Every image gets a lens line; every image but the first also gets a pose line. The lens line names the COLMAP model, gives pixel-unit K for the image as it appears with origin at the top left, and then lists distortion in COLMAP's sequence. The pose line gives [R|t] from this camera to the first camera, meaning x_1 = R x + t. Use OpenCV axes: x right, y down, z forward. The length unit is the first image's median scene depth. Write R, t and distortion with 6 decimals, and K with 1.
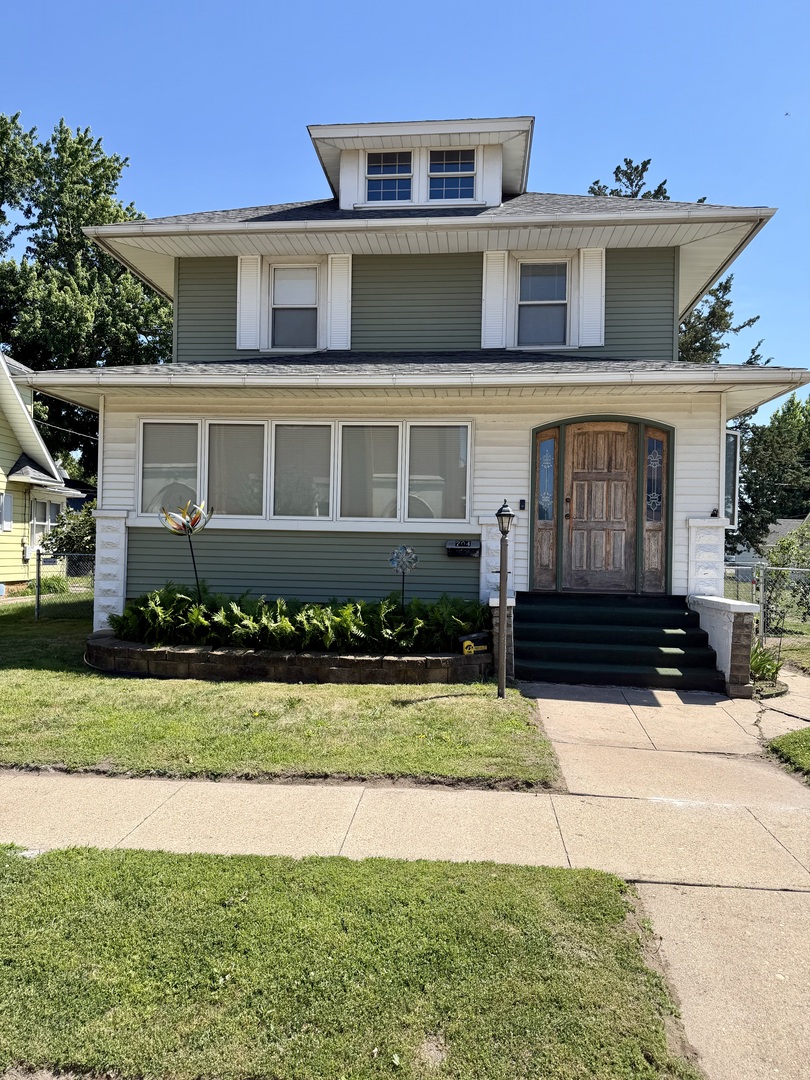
lens RADIAL K [[763.8, 0, 405.0], [0, 763.8, 540.0], [0, 0, 1]] dist [0.003769, -0.006090]
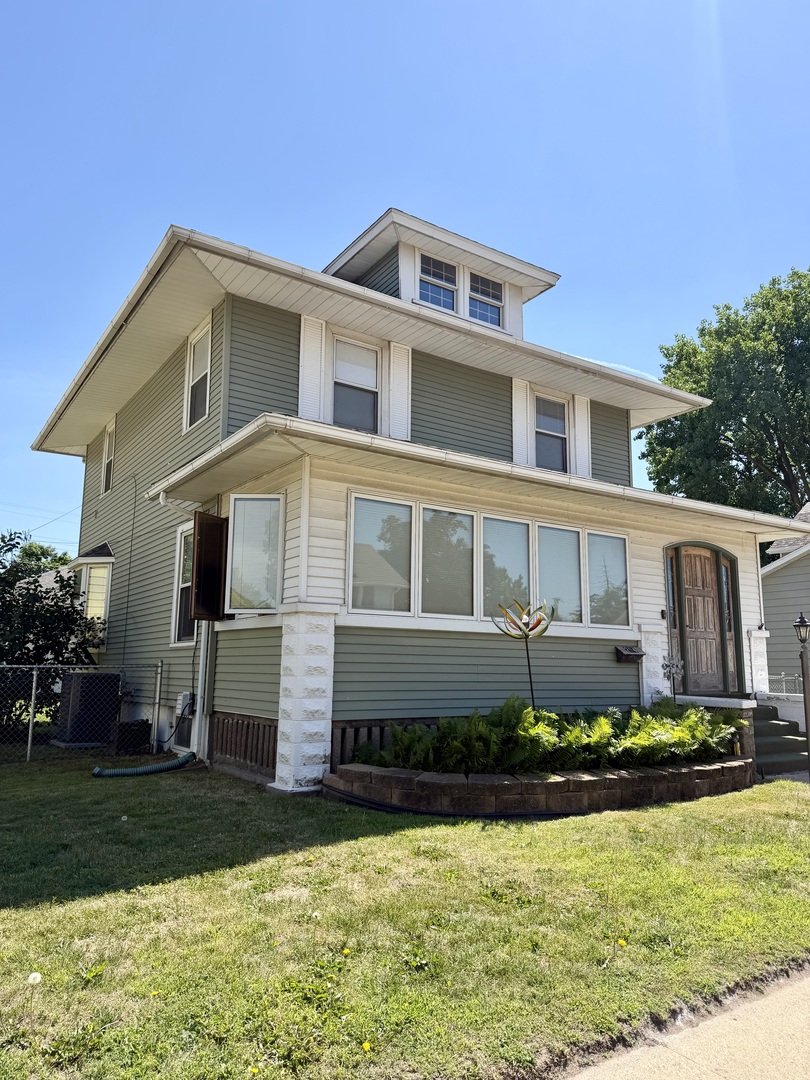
lens RADIAL K [[748.2, 0, 405.0], [0, 748.2, 540.0], [0, 0, 1]] dist [0.074401, -0.000807]
pose [[0.771328, 0.093873, 0.629477, -0.812169], [-0.004634, 0.989865, -0.141938, 0.004081], [-0.636421, 0.106564, 0.763945, 0.374810]]
